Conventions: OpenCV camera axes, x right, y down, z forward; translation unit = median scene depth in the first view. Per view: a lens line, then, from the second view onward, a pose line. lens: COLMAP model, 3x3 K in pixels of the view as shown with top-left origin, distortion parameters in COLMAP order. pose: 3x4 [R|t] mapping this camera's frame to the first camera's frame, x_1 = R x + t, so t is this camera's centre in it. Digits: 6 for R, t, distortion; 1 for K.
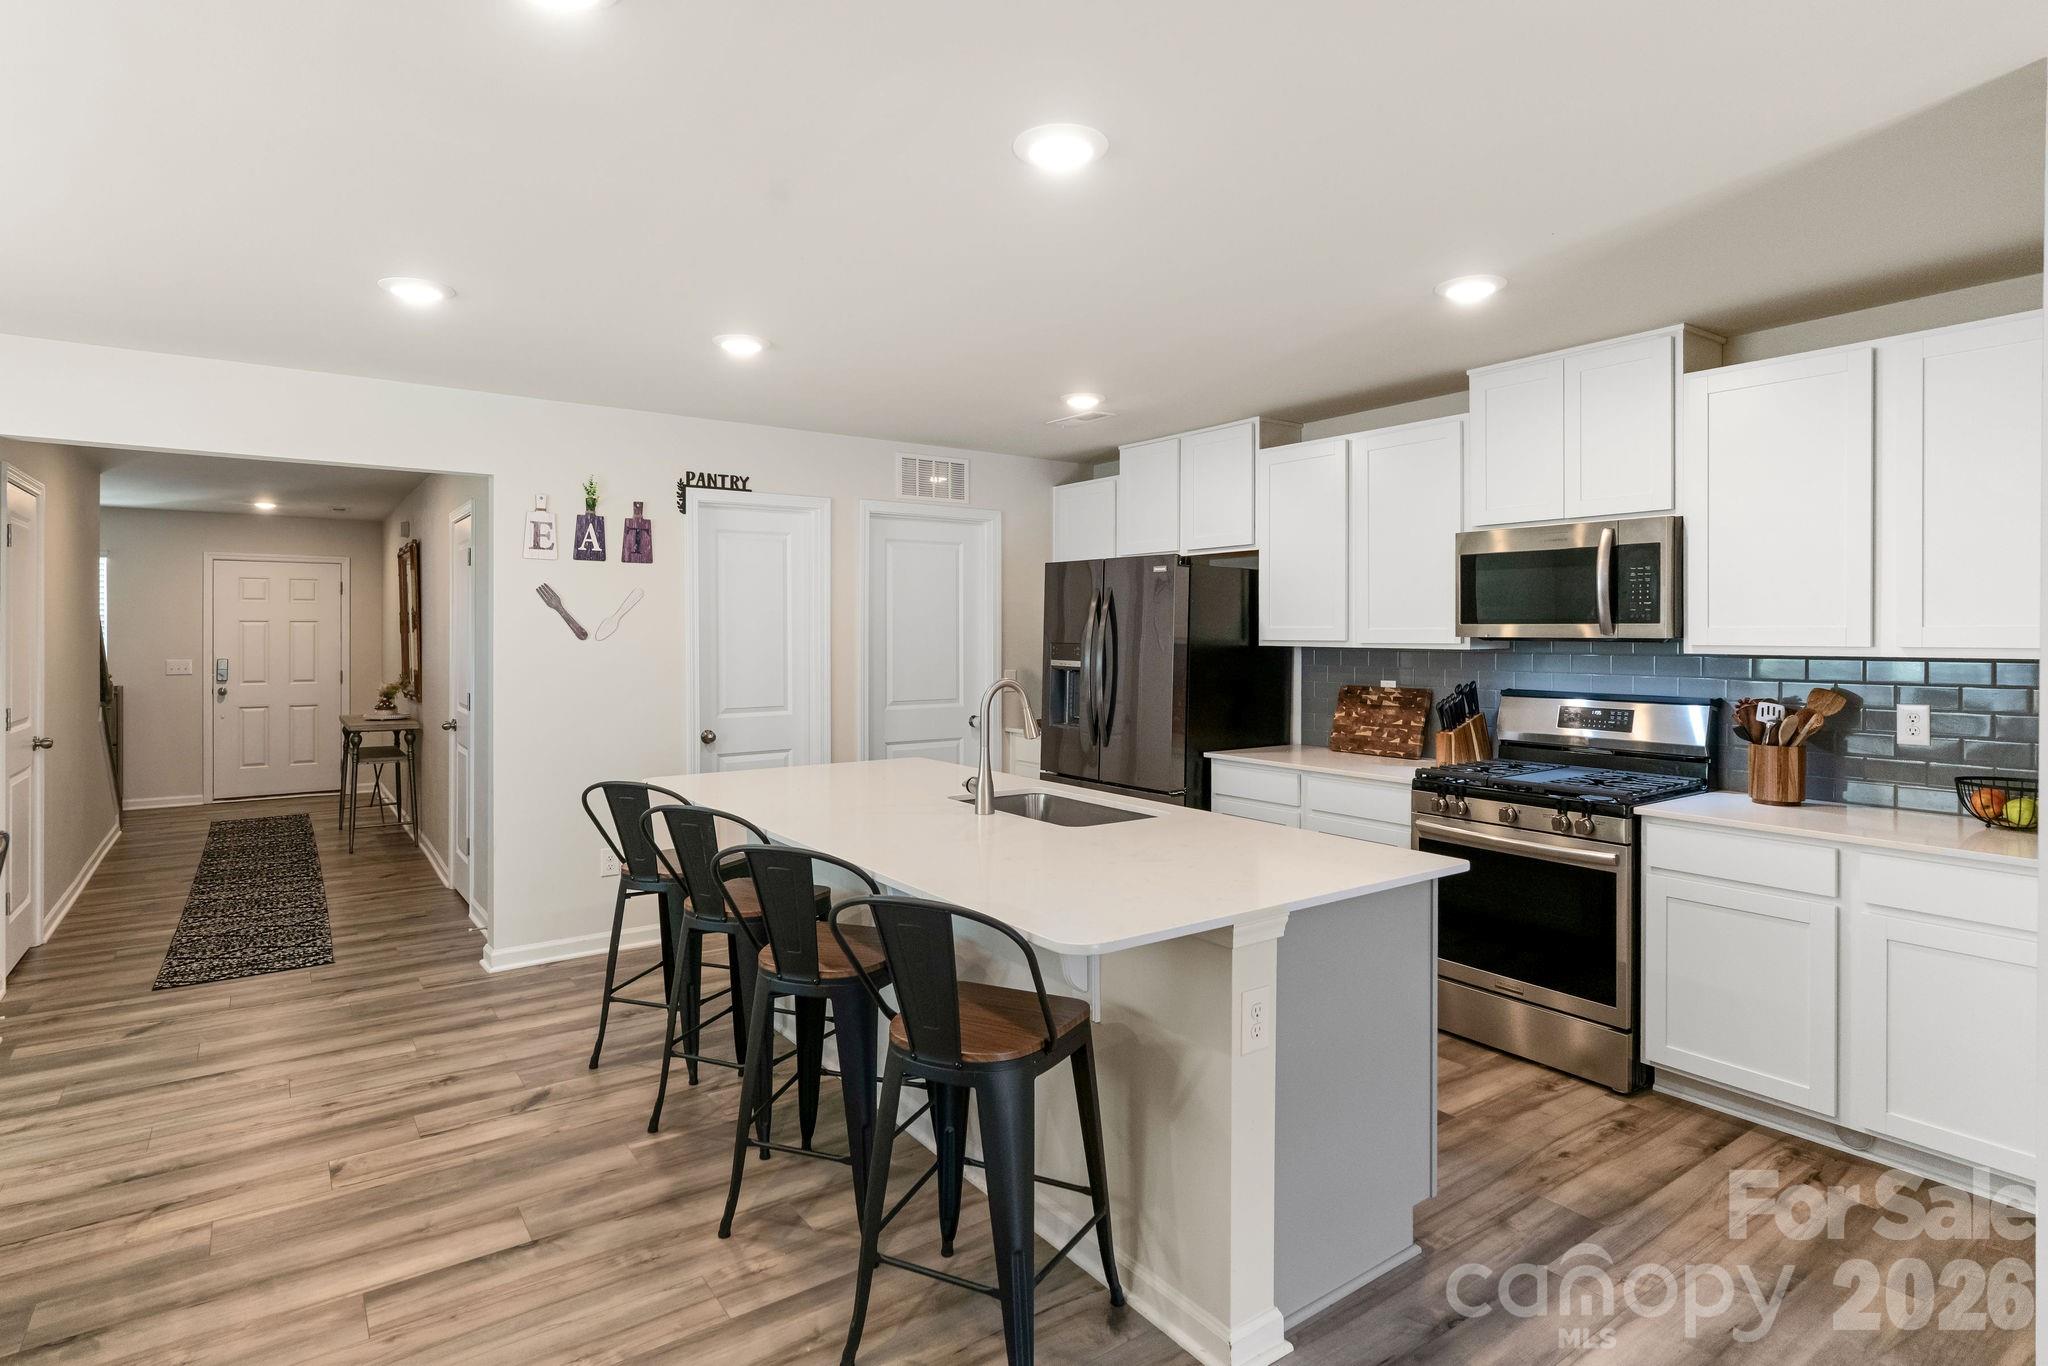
lens RADIAL K [[1069.3, 0, 1037.9], [0, 1069.3, 640.9], [0, 0, 1]] dist [-0.005485, 0.006143]
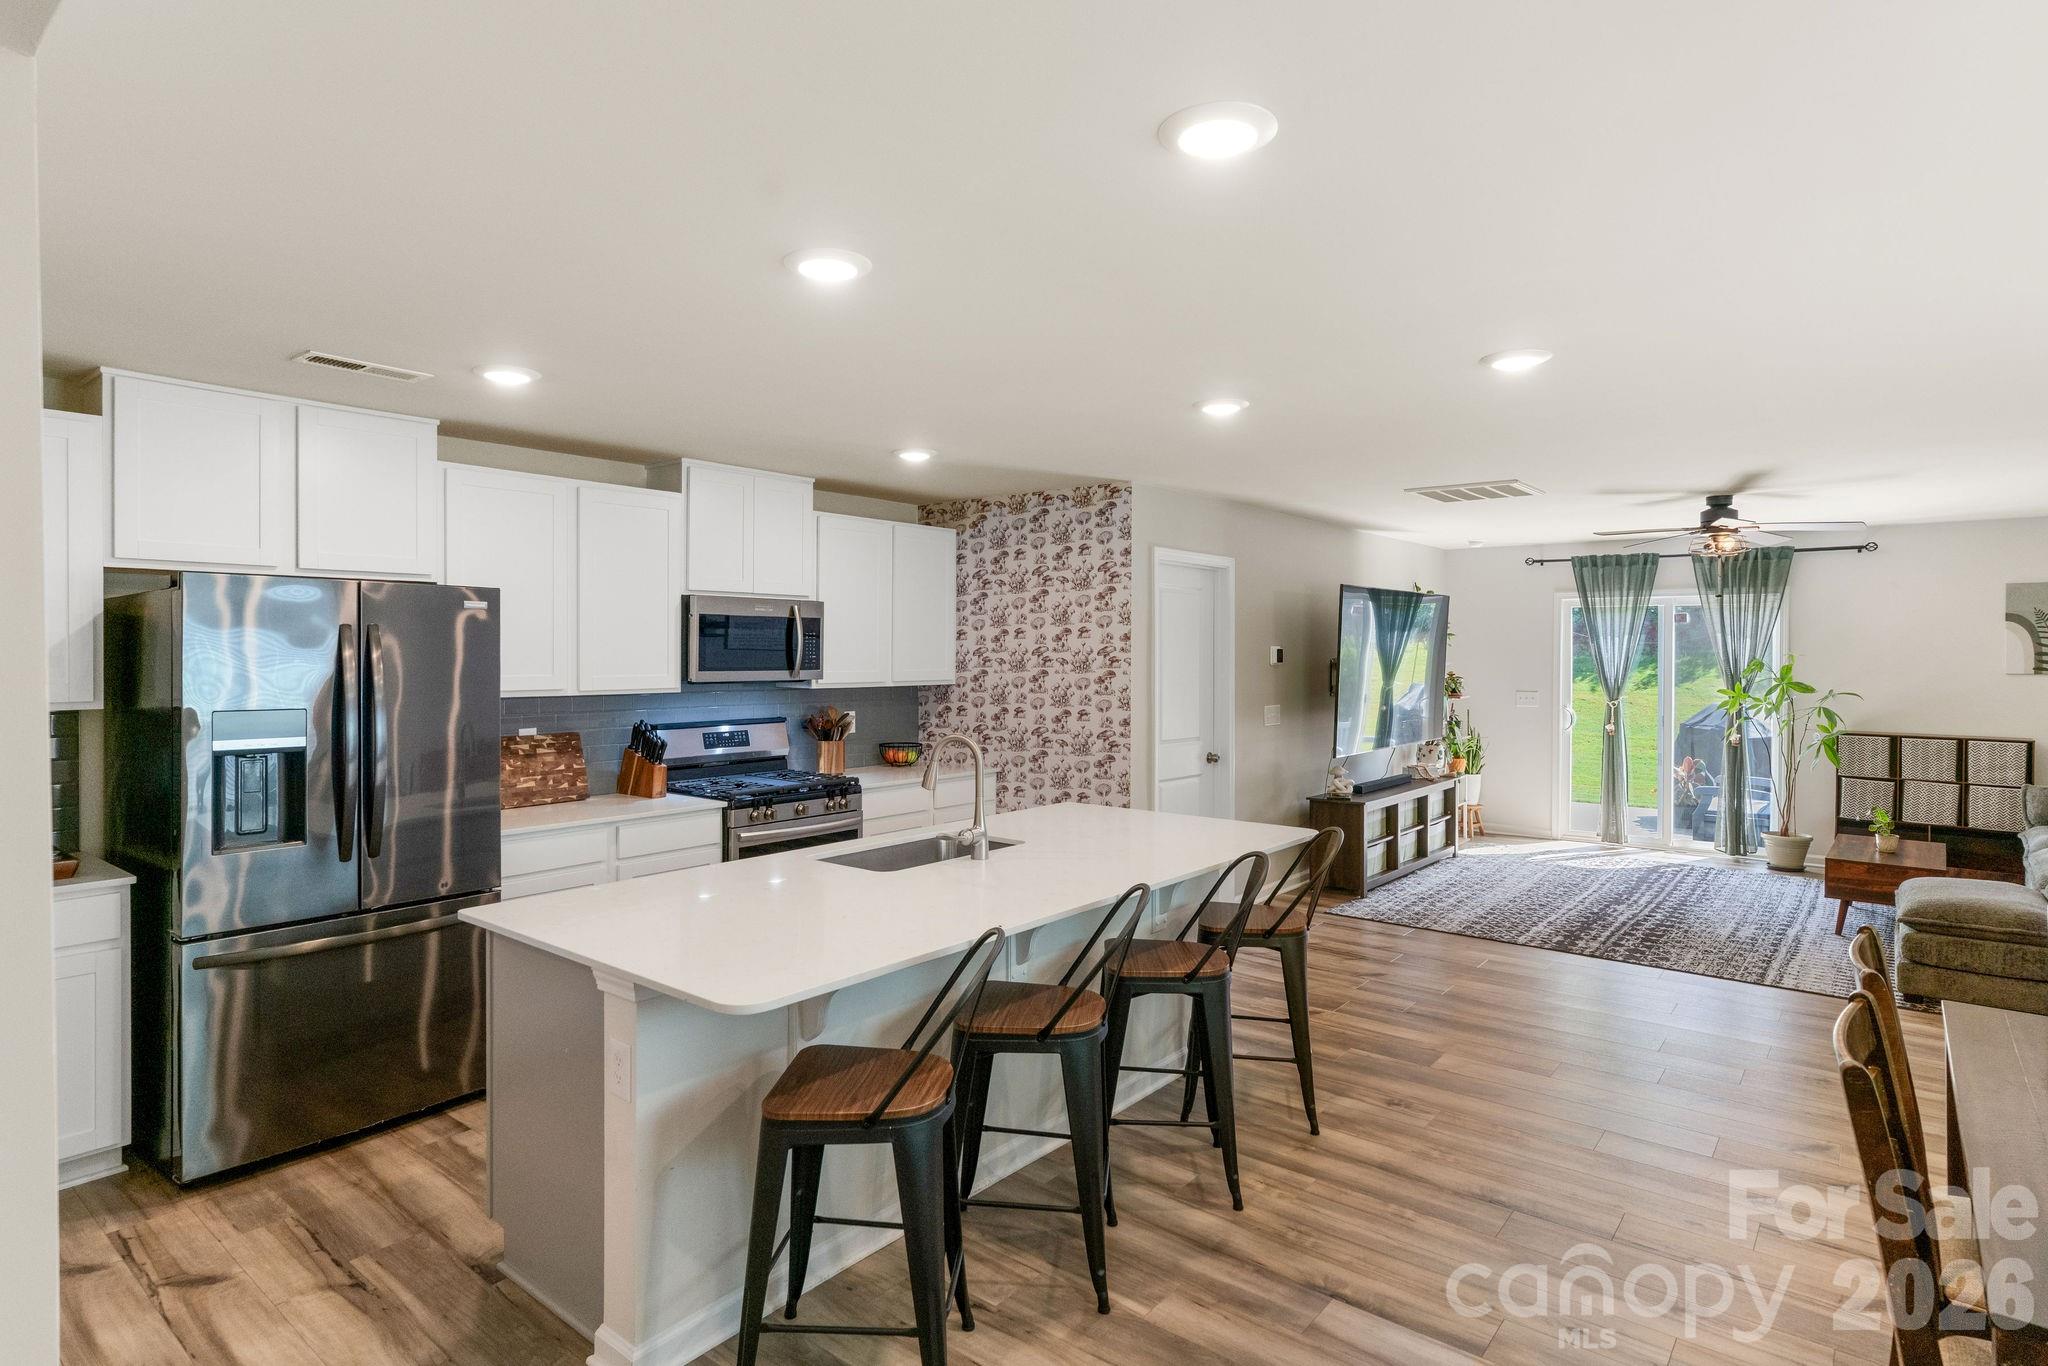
lens RADIAL K [[1069.3, 0, 1010.4], [0, 1069.3, 663.7], [0, 0, 1]] dist [-0.005485, 0.006143]
pose [[-0.243859, -0.011497, 0.969743, -0.756164], [0.005471, 0.999898, 0.013230, -0.033597], [-0.969795, 0.008532, -0.243771, 0.843670]]
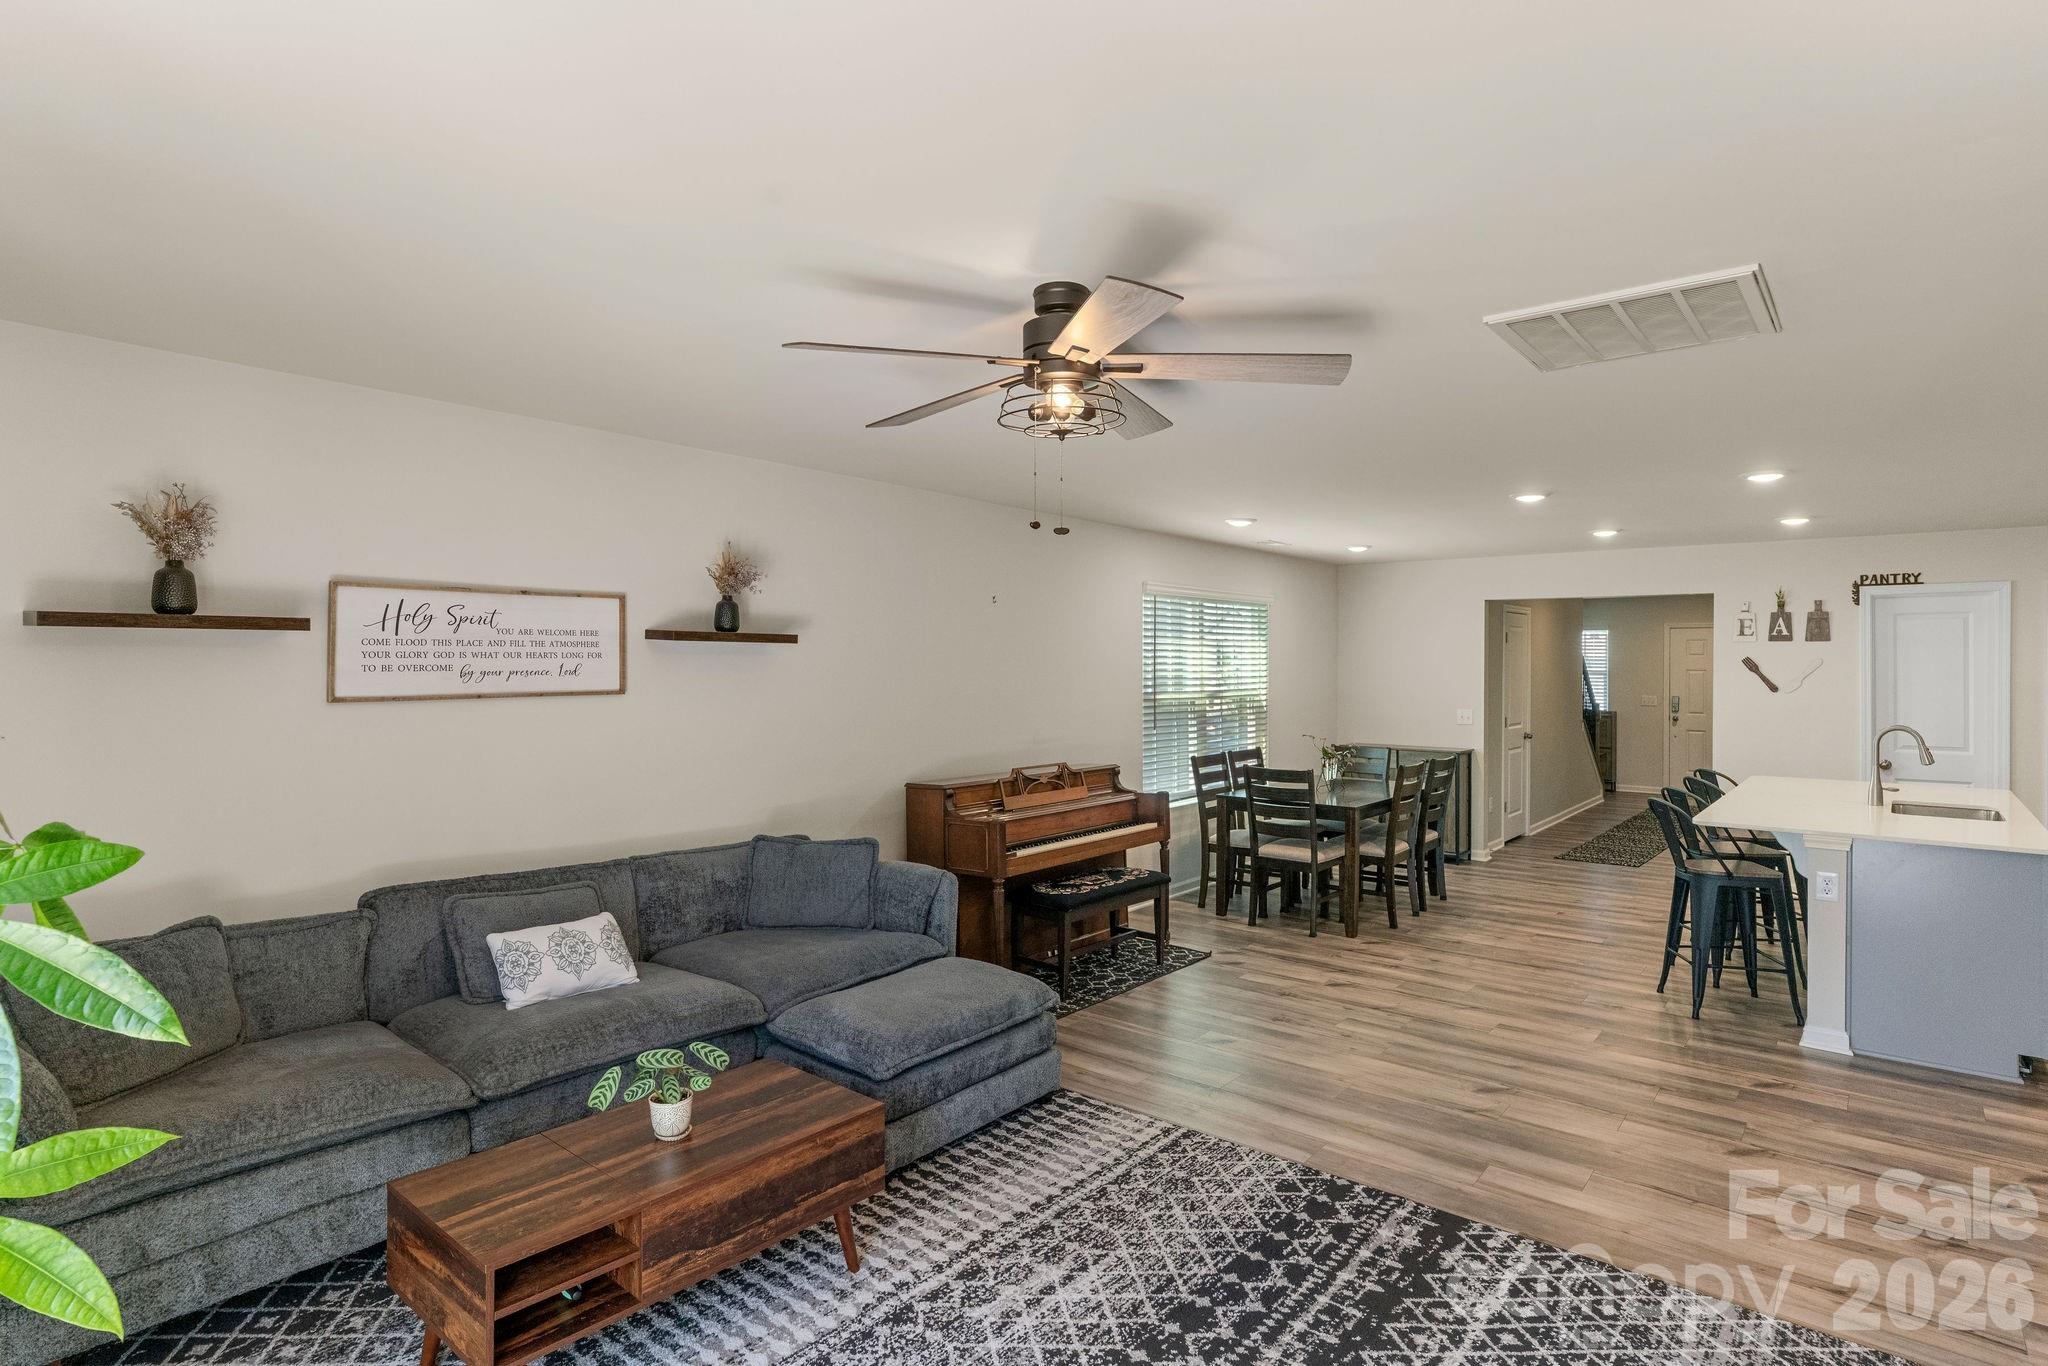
lens RADIAL K [[1069.3, 0, 1024.3], [0, 1069.3, 662.4], [0, 0, 1]] dist [-0.005485, 0.006143]
pose [[0.255347, -0.000845, -0.966849, 0.802411], [-0.011749, 0.999923, -0.003977, -0.025641], [0.966778, 0.012375, 0.255318, -0.457915]]
